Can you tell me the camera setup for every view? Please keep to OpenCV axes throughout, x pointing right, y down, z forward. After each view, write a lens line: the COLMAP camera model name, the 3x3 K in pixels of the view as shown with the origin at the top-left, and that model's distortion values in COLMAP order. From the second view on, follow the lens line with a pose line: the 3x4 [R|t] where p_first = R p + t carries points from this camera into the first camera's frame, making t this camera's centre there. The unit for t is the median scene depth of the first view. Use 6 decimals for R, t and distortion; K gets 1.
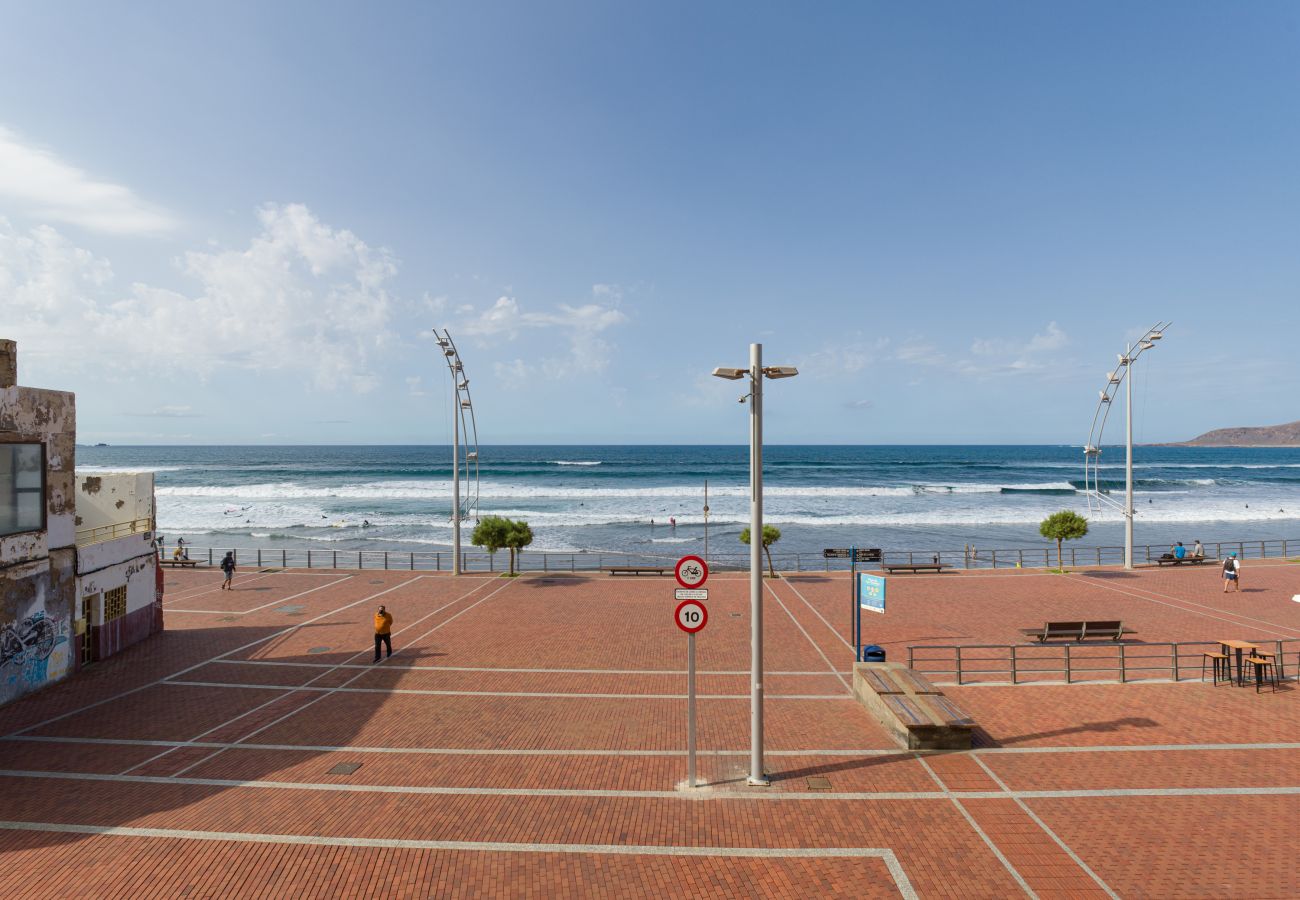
lens RADIAL K [[638.7, 0, 657.3], [0, 638.7, 444.7], [0, 0, 1]] dist [0.002948, -0.000761]
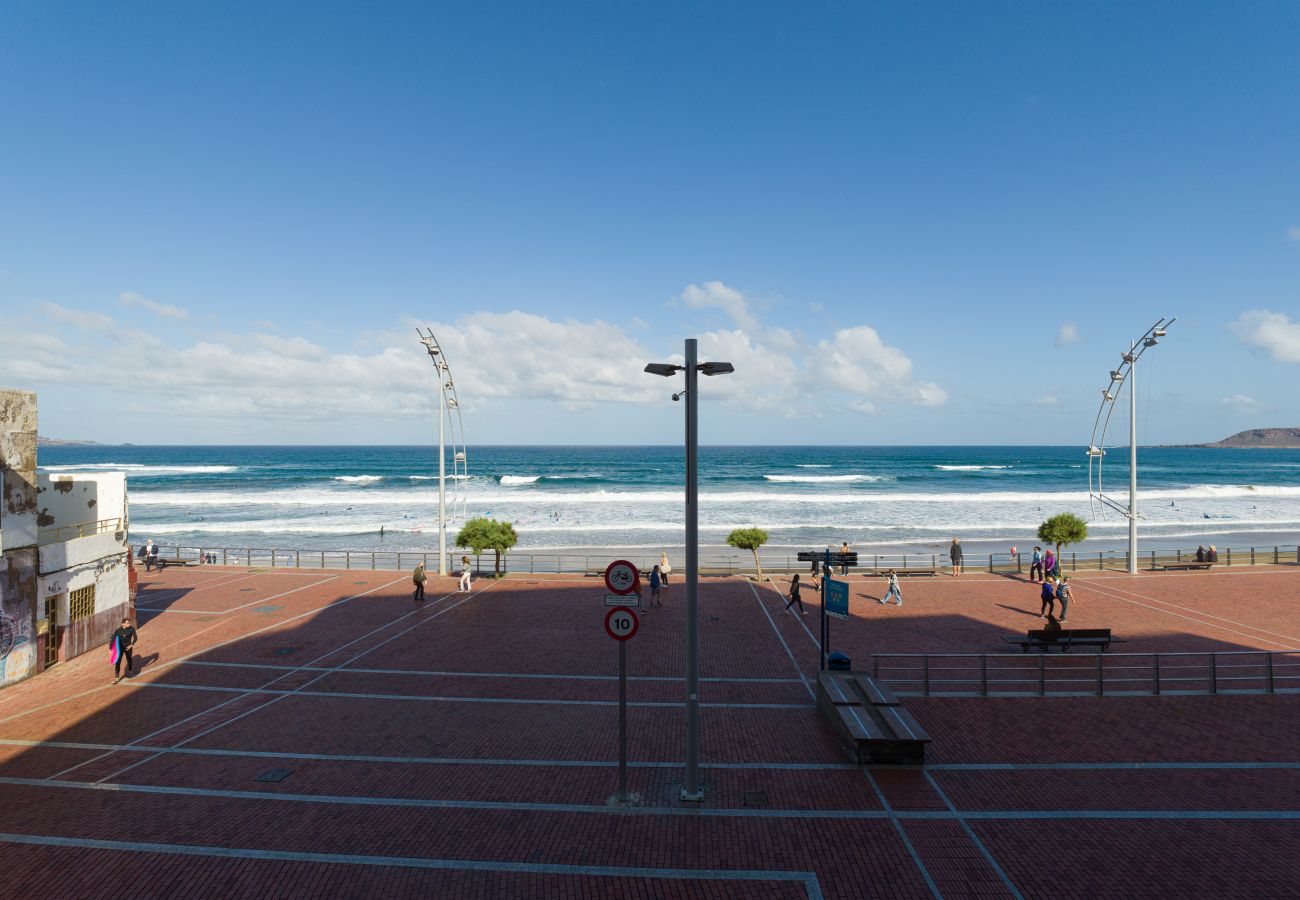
lens RADIAL K [[642.7, 0, 650.0], [0, 642.7, 450.0], [0, 0, 1]] dist [0.002760, -0.001102]
pose [[0.999695, 0.001752, -0.024651, 0.104545], [-0.001586, 0.999976, 0.006722, 0.002160], [0.024662, -0.006681, 0.999674, 0.036195]]
